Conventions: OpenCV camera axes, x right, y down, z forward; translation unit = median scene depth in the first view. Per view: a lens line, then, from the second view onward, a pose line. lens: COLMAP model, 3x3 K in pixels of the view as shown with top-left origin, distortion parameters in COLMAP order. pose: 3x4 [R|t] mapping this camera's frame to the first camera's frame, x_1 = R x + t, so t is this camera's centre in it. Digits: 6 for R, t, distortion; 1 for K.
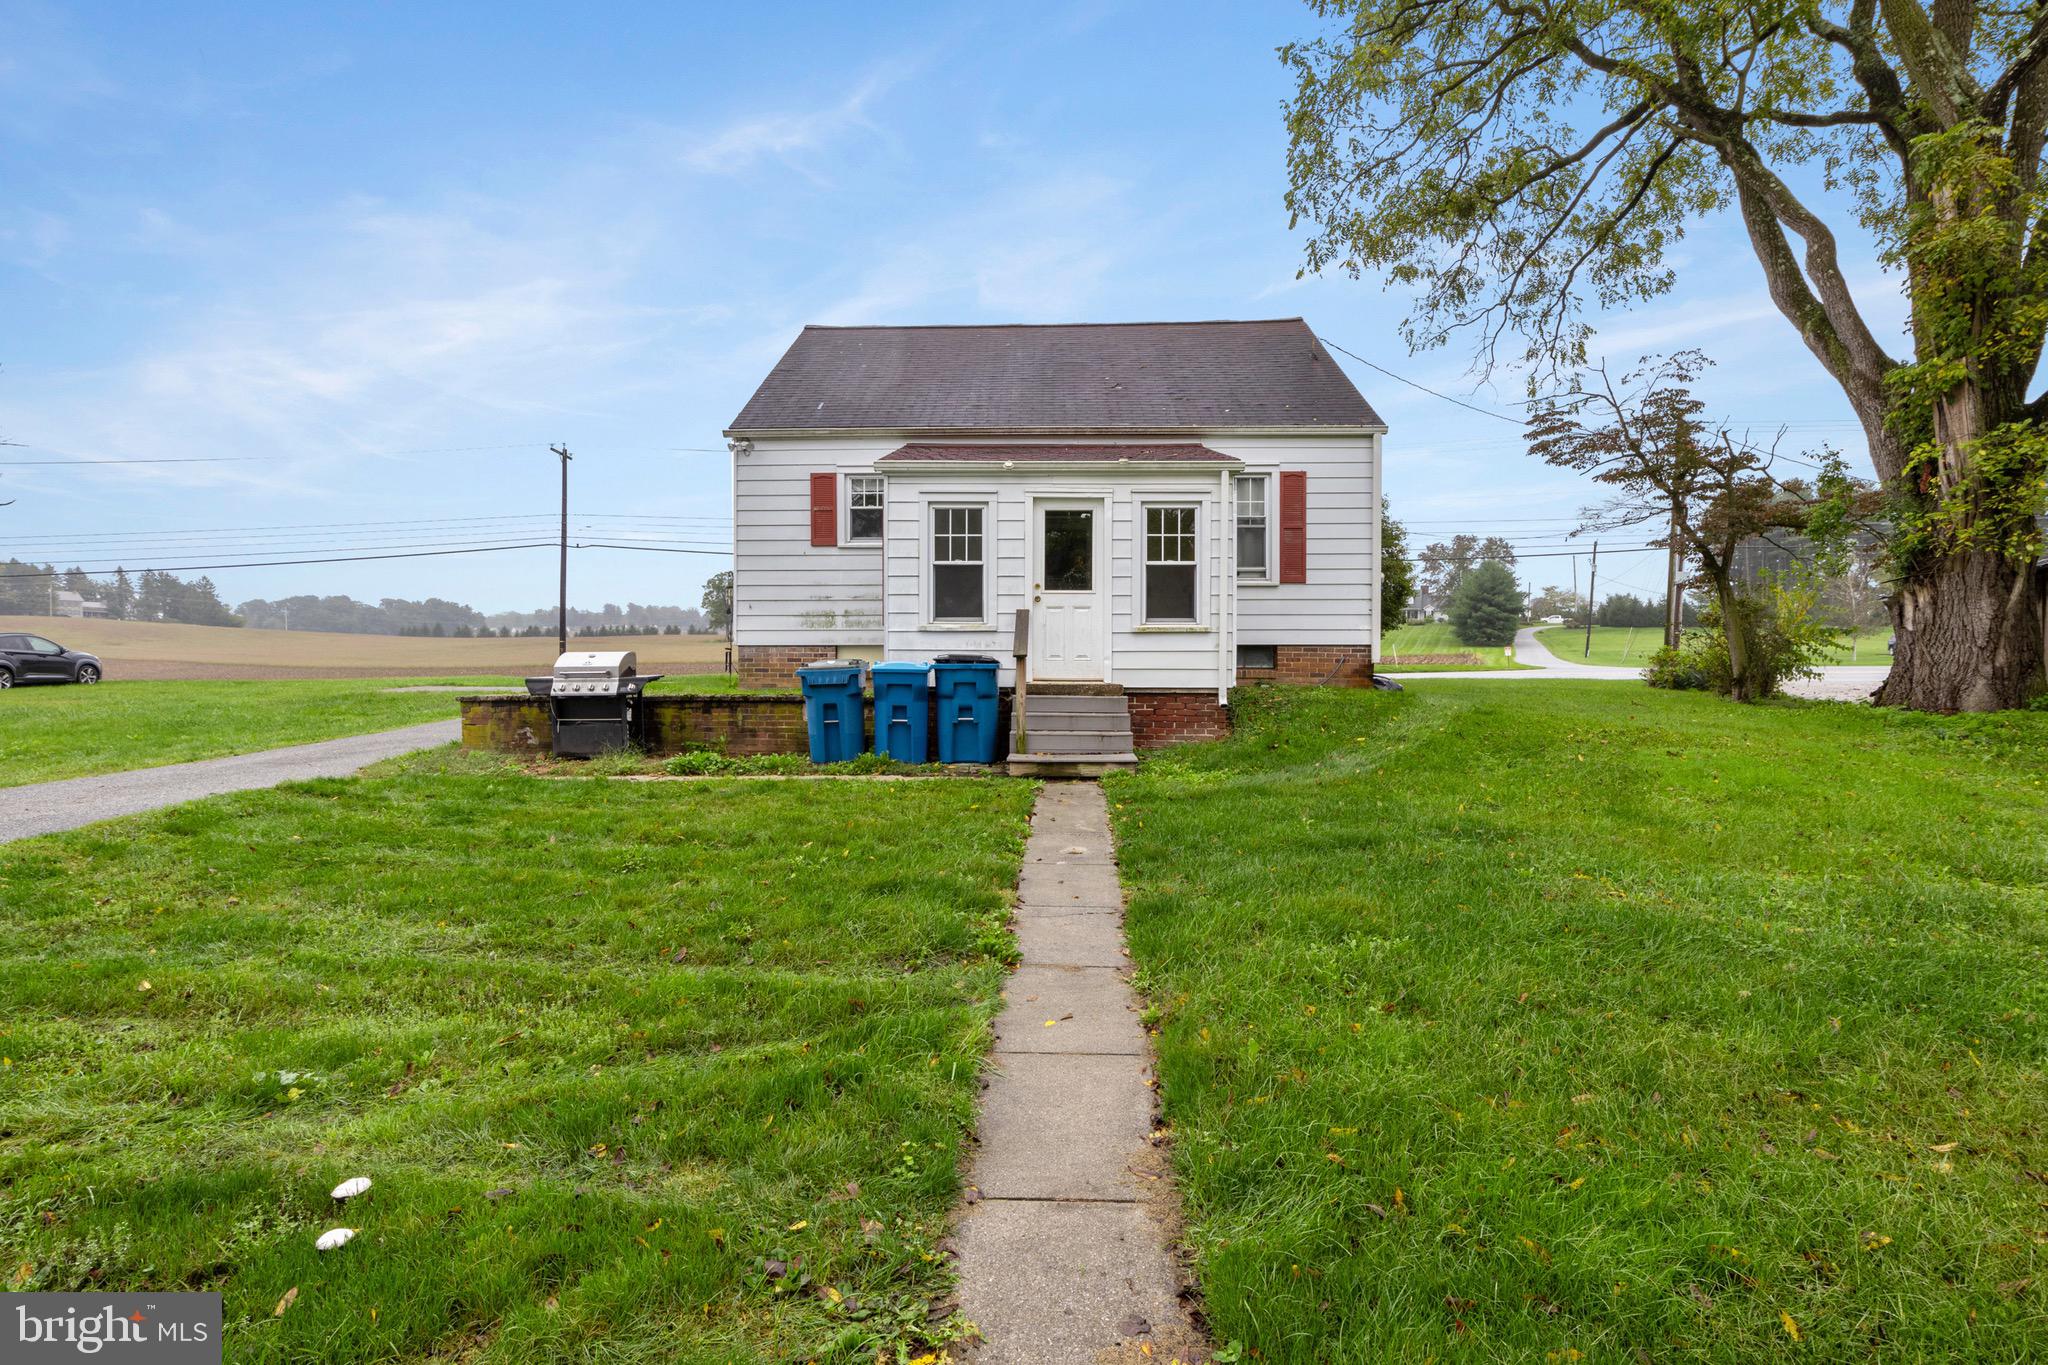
lens RADIAL K [[1020.8, 0, 1020.0], [0, 1020.8, 705.2], [0, 0, 1]] dist [-0.004642, -0.000556]
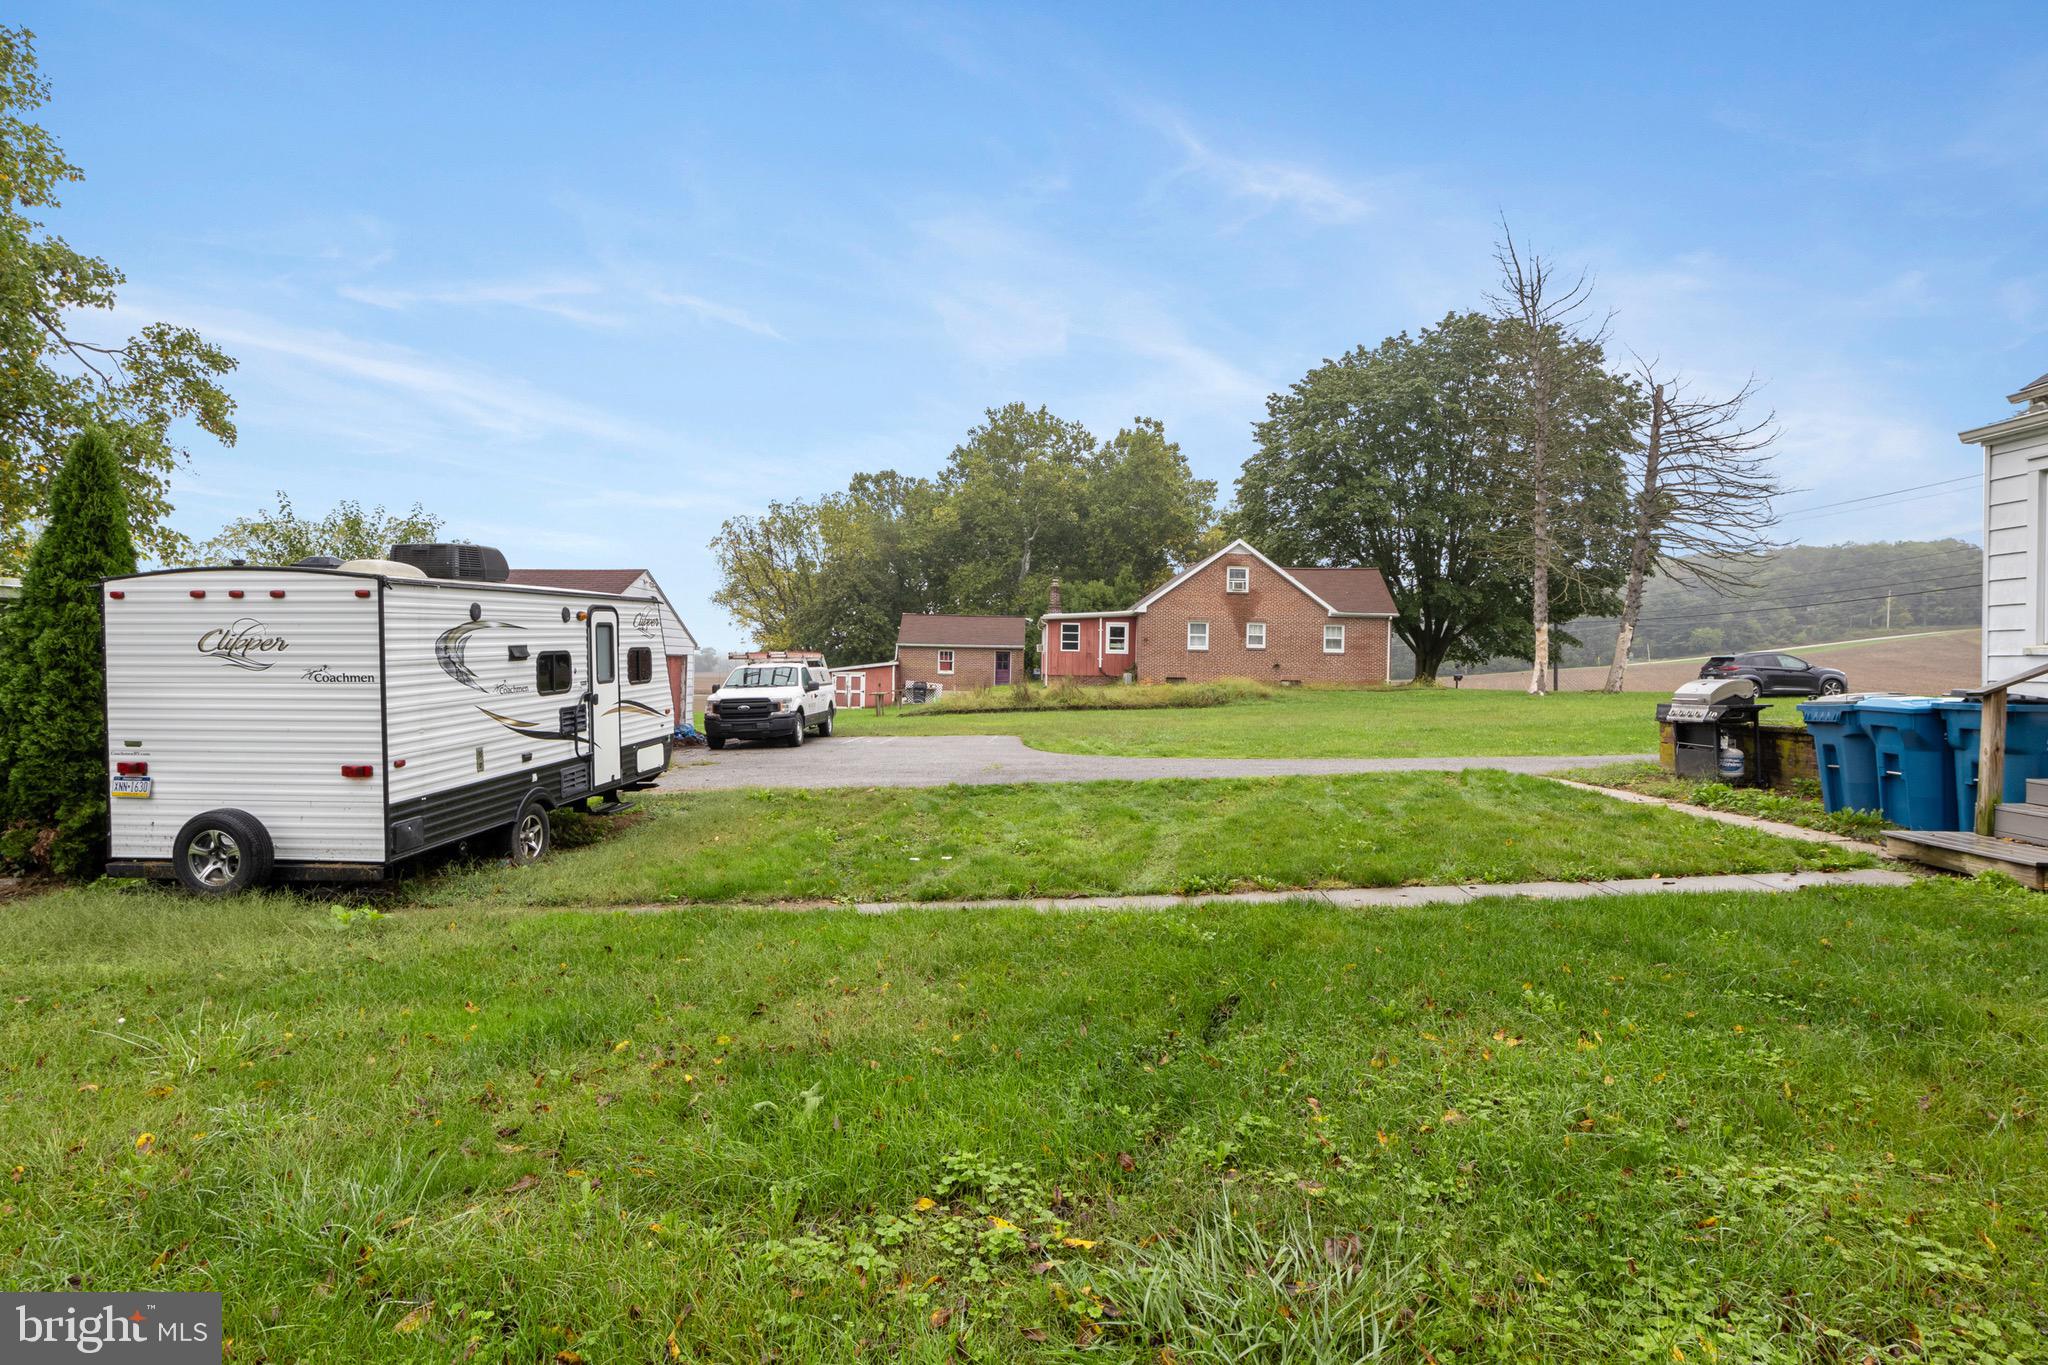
lens RADIAL K [[1026.5, 0, 1021.0], [0, 1026.5, 679.7], [0, 0, 1]] dist [-0.004934, -0.000471]
pose [[0.011458, 0.011586, -0.999867, 0.597945], [-0.047041, 0.998832, 0.011035, -0.030479], [0.998827, 0.046908, 0.011989, 0.290514]]
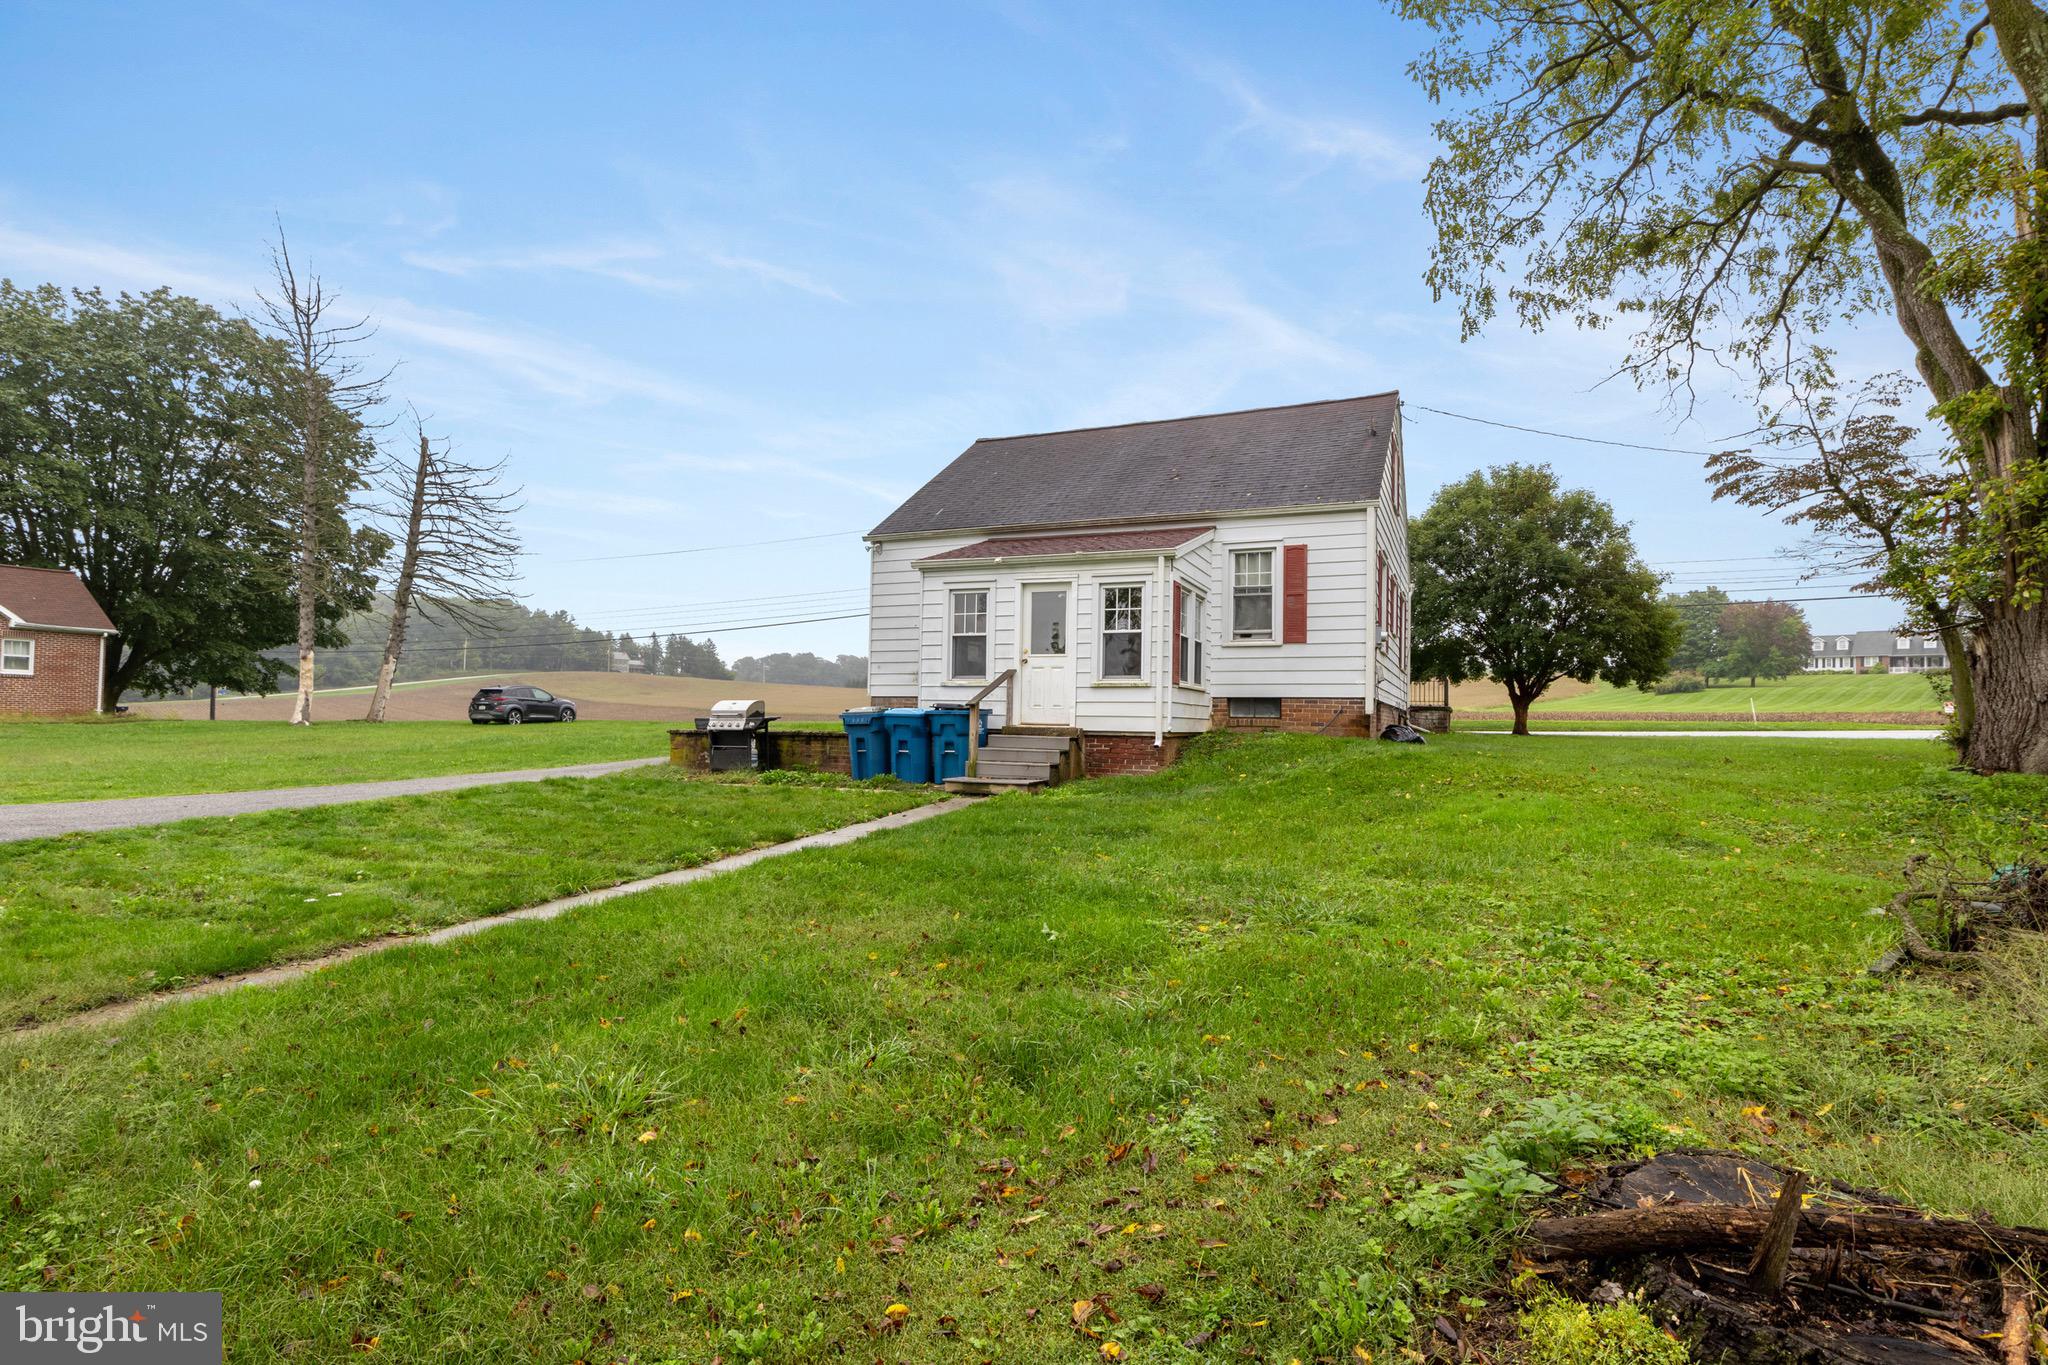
lens RADIAL K [[997.1, 0, 993.4], [0, 997.1, 717.8], [0, 0, 1]] dist [-0.001379, -0.000060]
pose [[0.927065, 0.011031, -0.374738, 0.451862], [-0.024919, 0.999170, -0.032236, 0.009385], [0.374071, 0.039223, 0.926570, -0.181034]]
